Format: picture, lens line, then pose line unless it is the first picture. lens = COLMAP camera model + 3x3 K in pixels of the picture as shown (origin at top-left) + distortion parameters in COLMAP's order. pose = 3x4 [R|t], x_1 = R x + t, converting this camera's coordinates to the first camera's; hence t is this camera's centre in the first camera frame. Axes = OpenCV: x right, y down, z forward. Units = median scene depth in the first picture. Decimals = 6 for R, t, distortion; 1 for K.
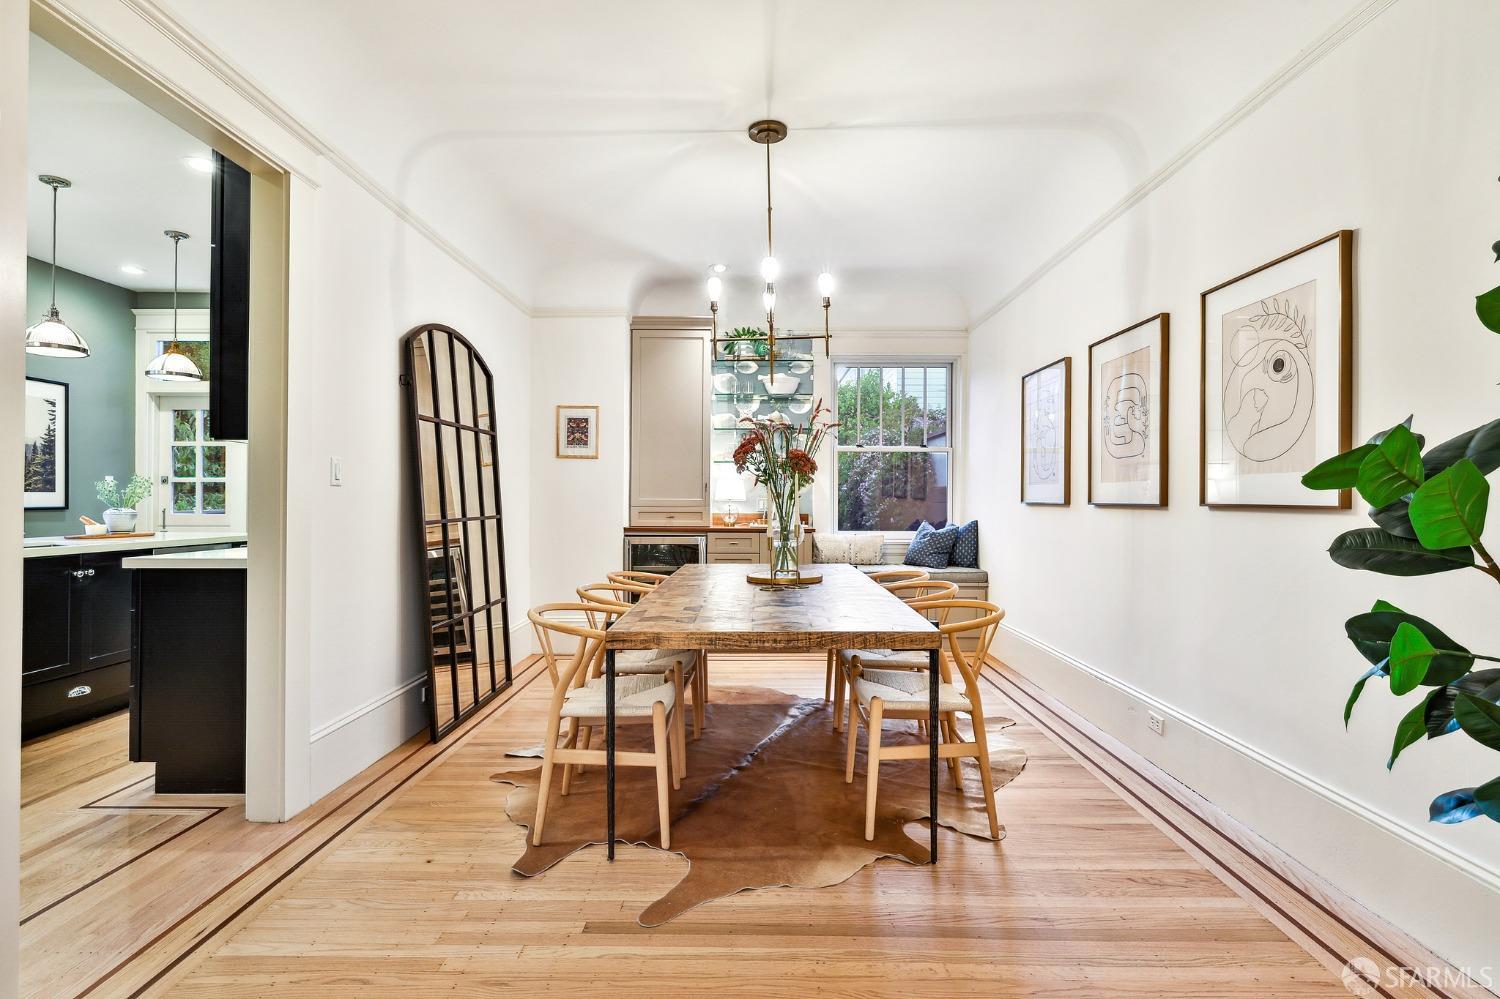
lens RADIAL K [[719.7, 0, 755.6], [0, 719.7, 500.7], [0, 0, 1]] dist [0.000138, -0.000145]
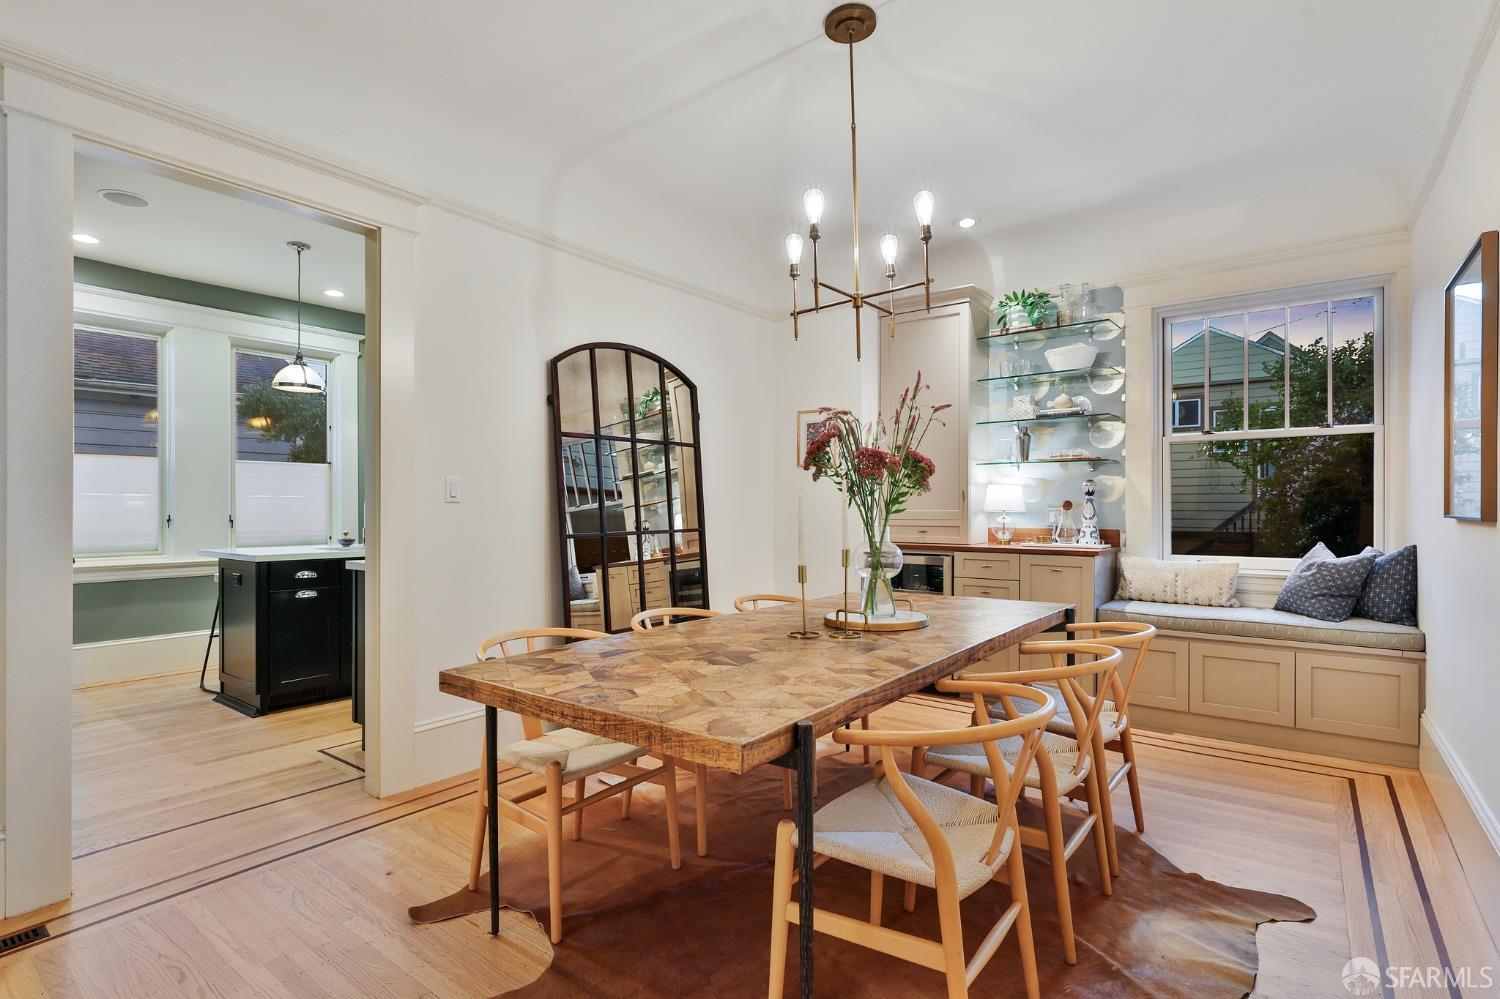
lens RADIAL K [[727.1, 0, 755.9], [0, 727.1, 508.1], [0, 0, 1]] dist [-0.001512, -0.000018]
pose [[0.801548, -0.003614, -0.597920, 0.247484], [0.003669, 0.999993, -0.001126, -0.005143], [0.597920, -0.001291, 0.801555, 0.210465]]
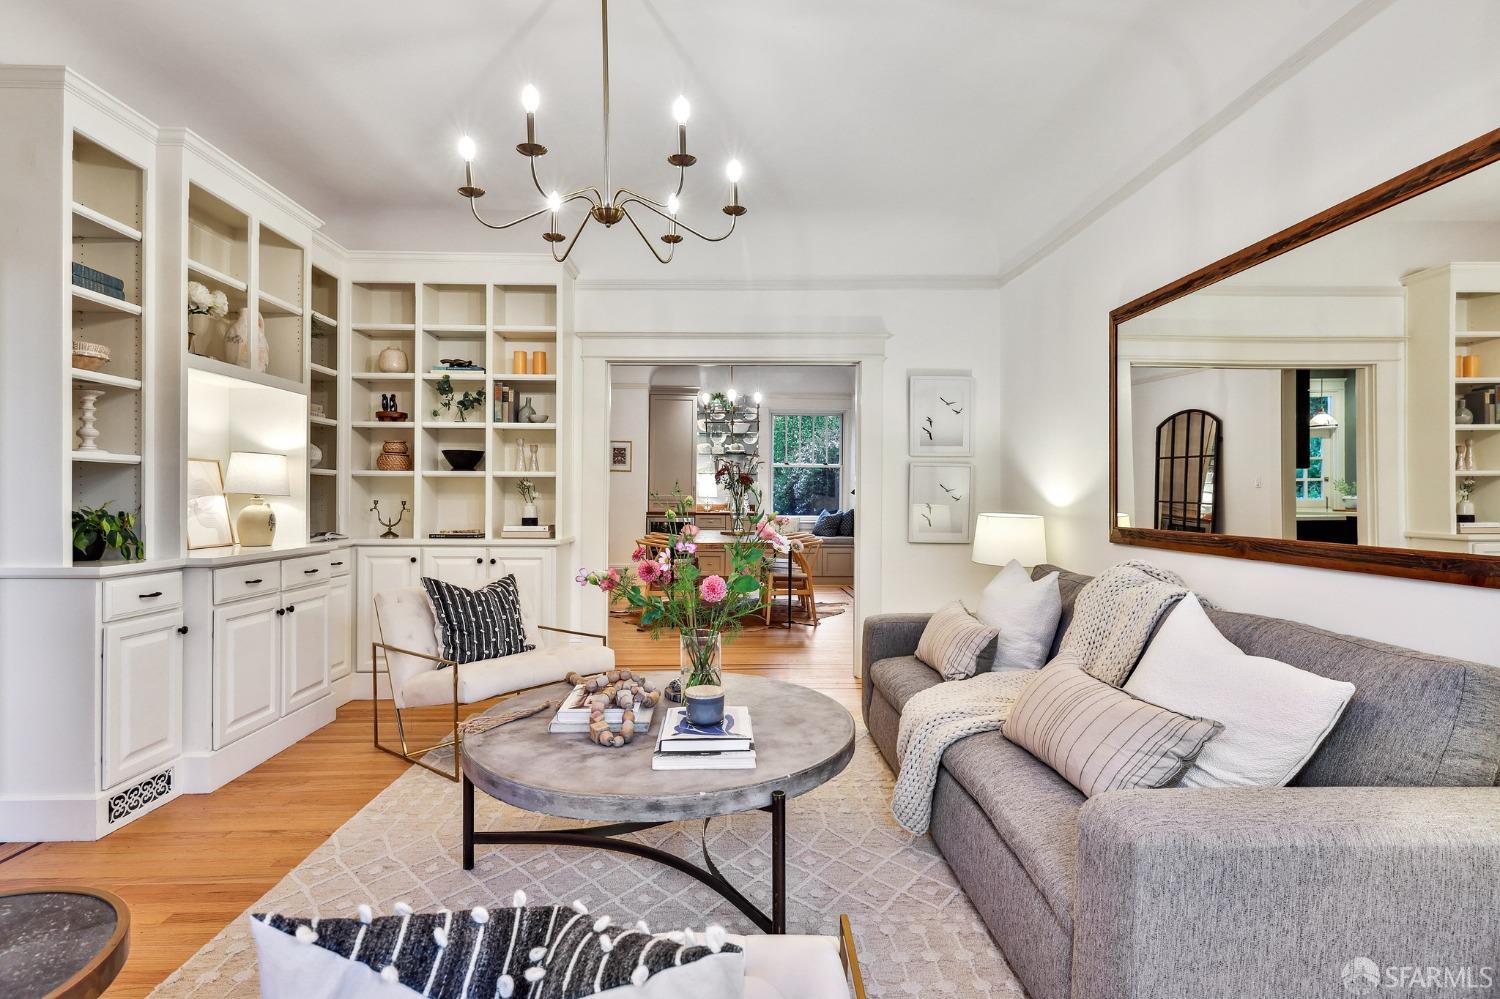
lens RADIAL K [[704.5, 0, 750.0], [0, 704.5, 499.5], [0, 0, 1]] dist [-0.000094, -0.000036]
pose [[0.998975, 0.004286, 0.045055, -0.012095], [-0.004589, 0.999967, 0.006637, -0.004908], [-0.045025, -0.006837, 0.998962, -0.692759]]
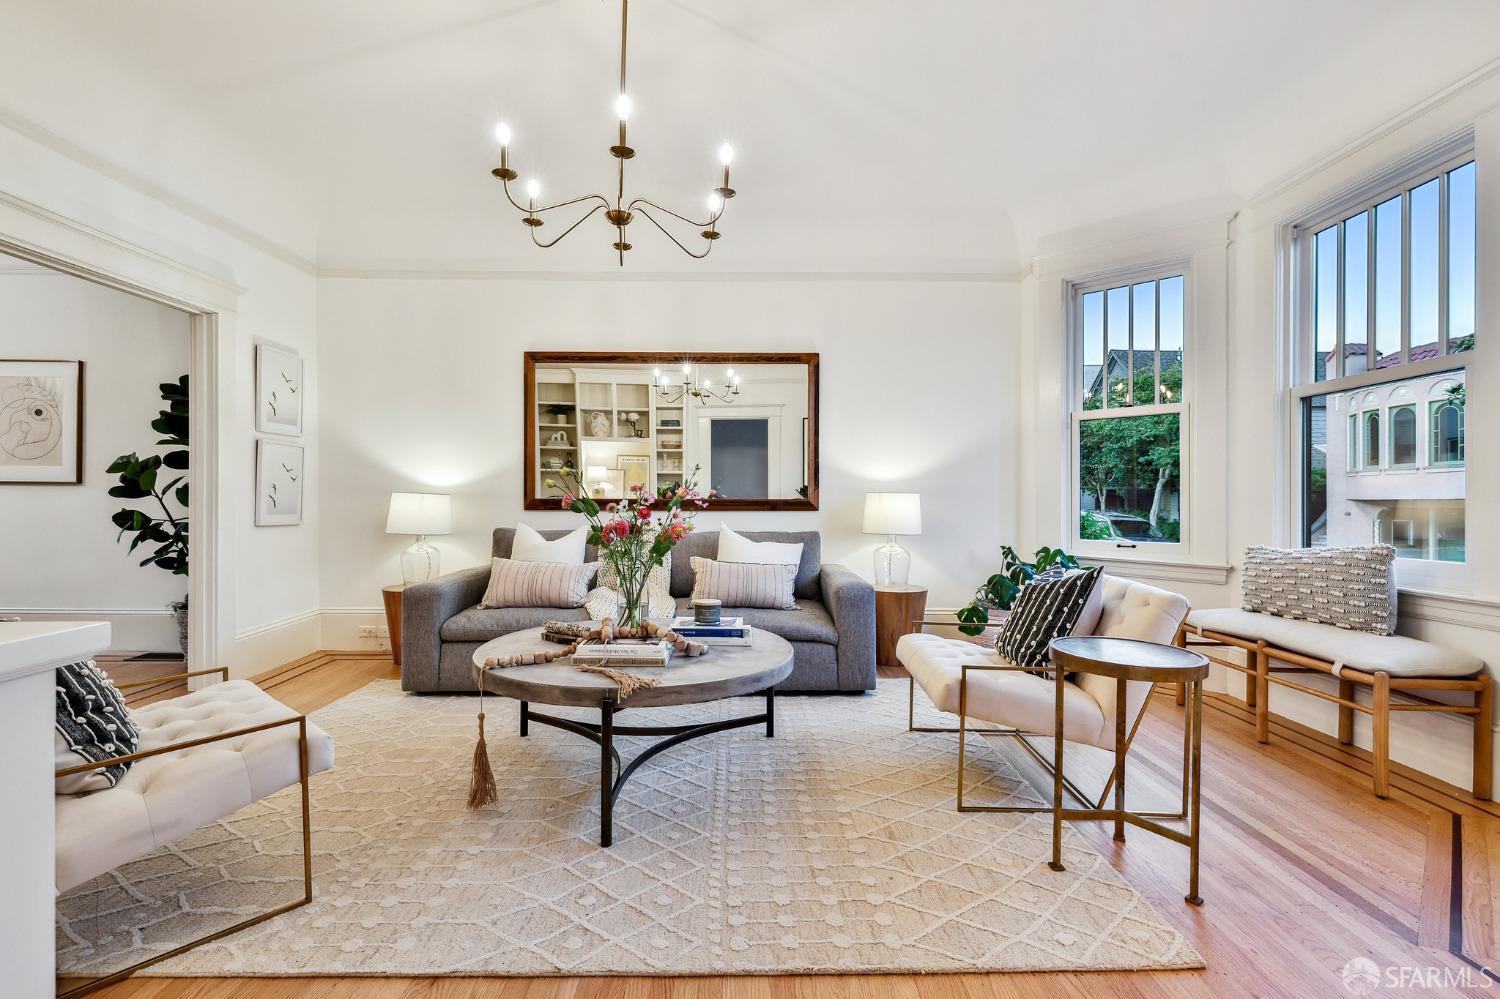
lens RADIAL K [[680.8, 0, 745.9], [0, 680.8, 503.7], [0, 0, 1]] dist [0.001059, 0.000640]
pose [[-0.007922, -0.000186, 0.999969, -0.510225], [-0.001812, 0.999998, 0.000172, 0.026087], [-0.999967, -0.001811, -0.007923, -0.408104]]
